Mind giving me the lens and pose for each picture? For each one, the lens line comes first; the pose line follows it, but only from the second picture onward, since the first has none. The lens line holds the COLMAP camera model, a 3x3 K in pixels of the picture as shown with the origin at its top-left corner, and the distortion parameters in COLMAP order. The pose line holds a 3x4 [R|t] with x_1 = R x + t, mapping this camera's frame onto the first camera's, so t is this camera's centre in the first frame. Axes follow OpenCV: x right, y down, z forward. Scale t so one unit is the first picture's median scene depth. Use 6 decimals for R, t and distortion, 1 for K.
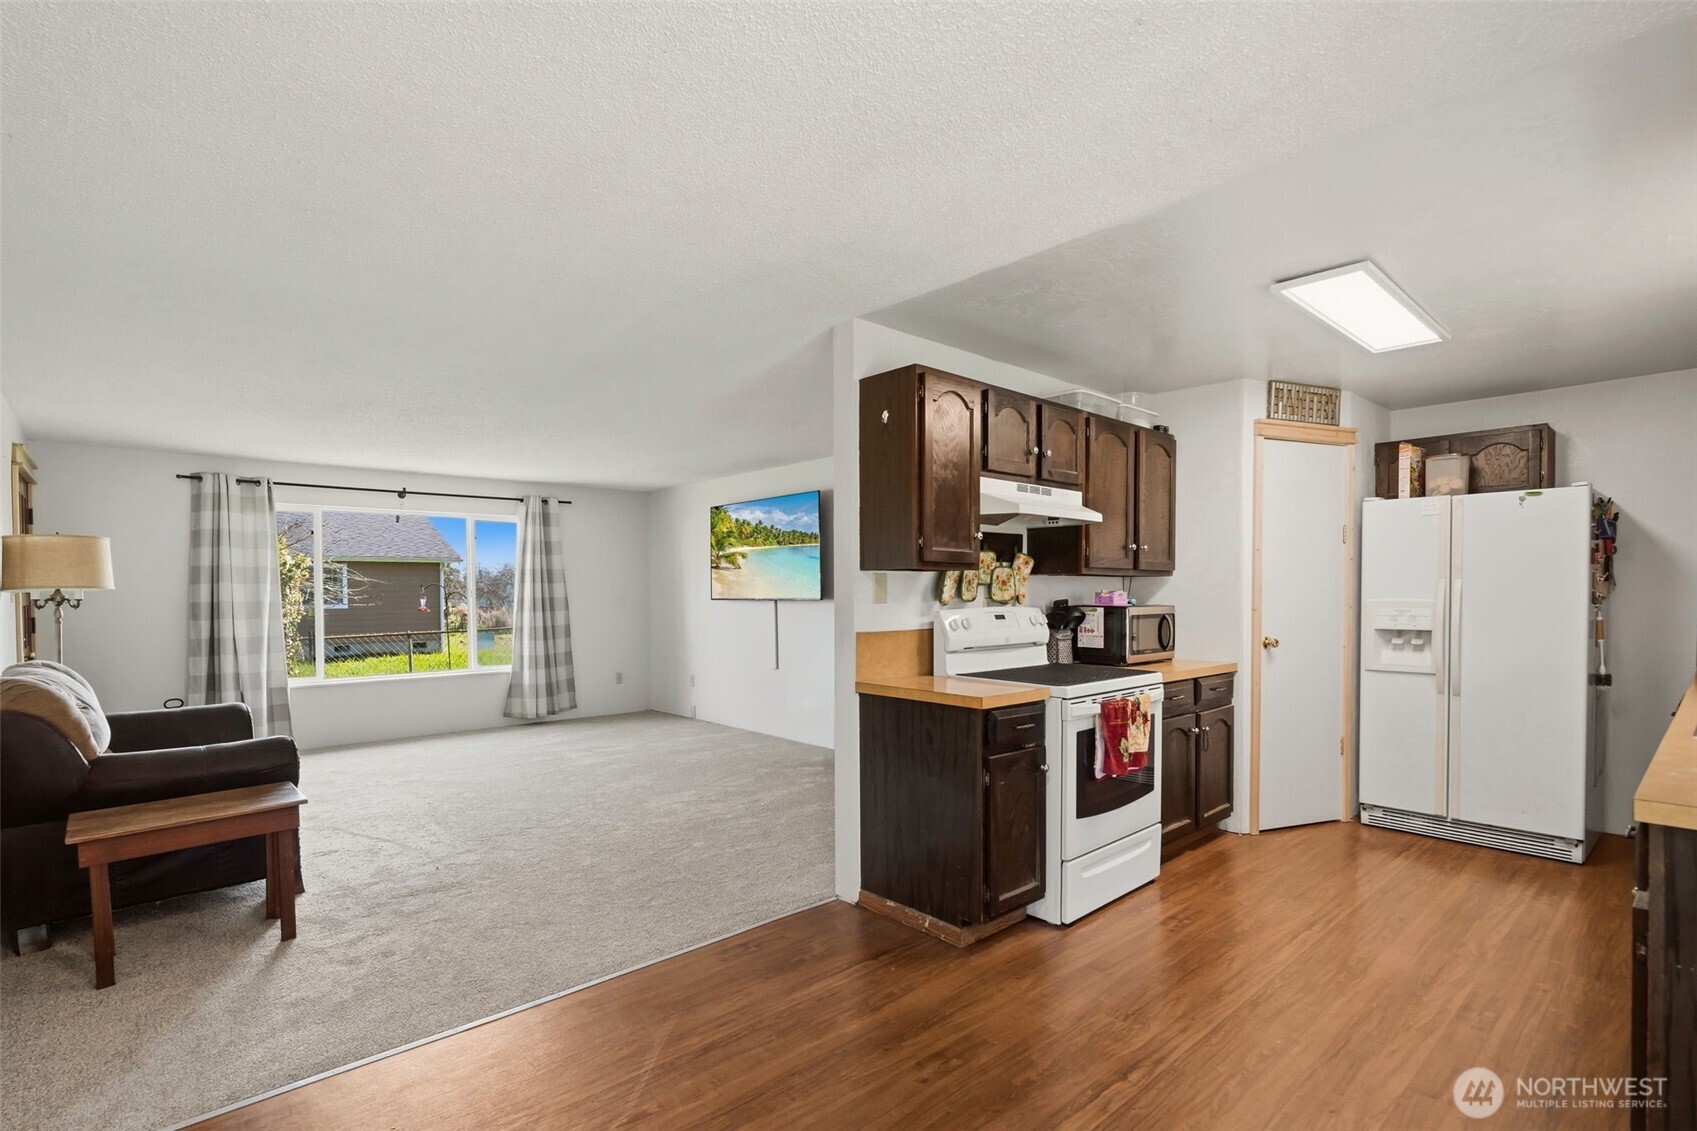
lens RADIAL K [[795.6, 0, 848.5], [0, 795.6, 565.5], [0, 0, 1]] dist [-0.003368, -0.001663]
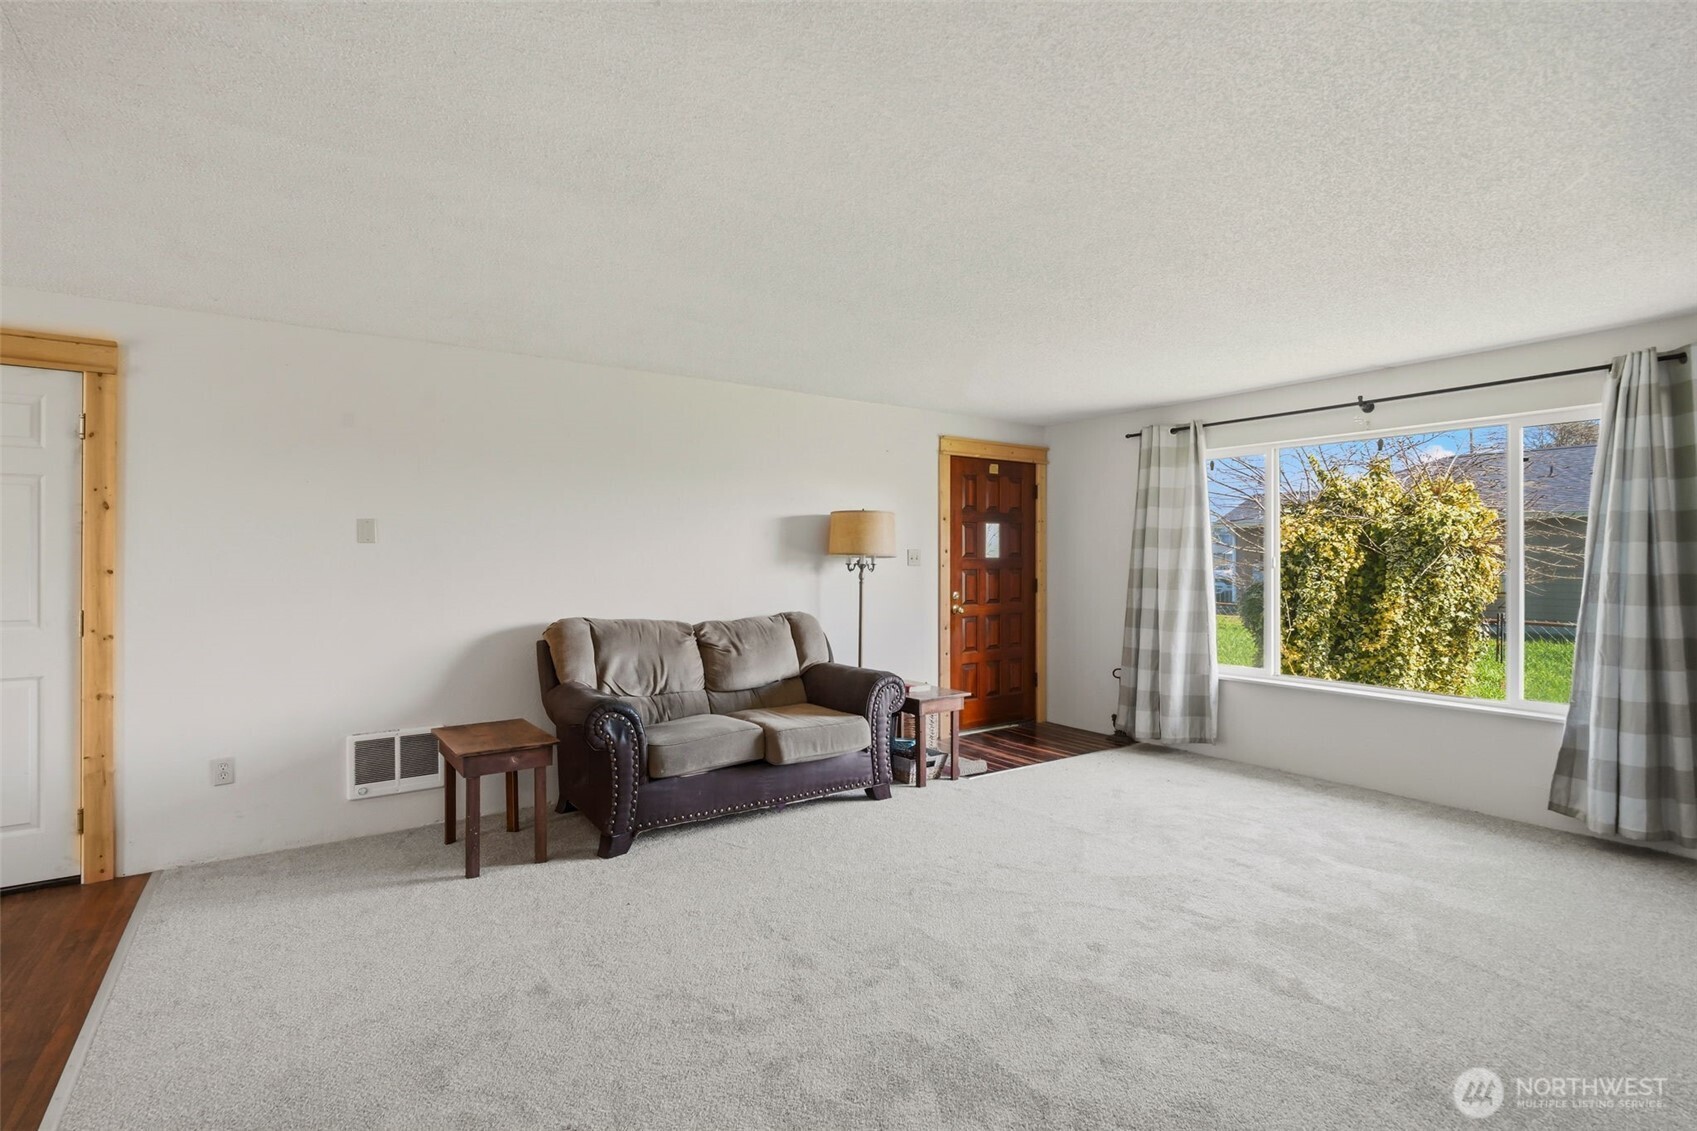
lens RADIAL K [[783.4, 0, 848.8], [0, 783.4, 539.5], [0, 0, 1]] dist [-0.004508, -0.000717]
pose [[-0.105131, -0.012230, -0.994383, 0.103314], [0.035256, 0.999250, -0.016018, 0.012476], [0.993833, -0.036742, -0.104621, 0.617696]]
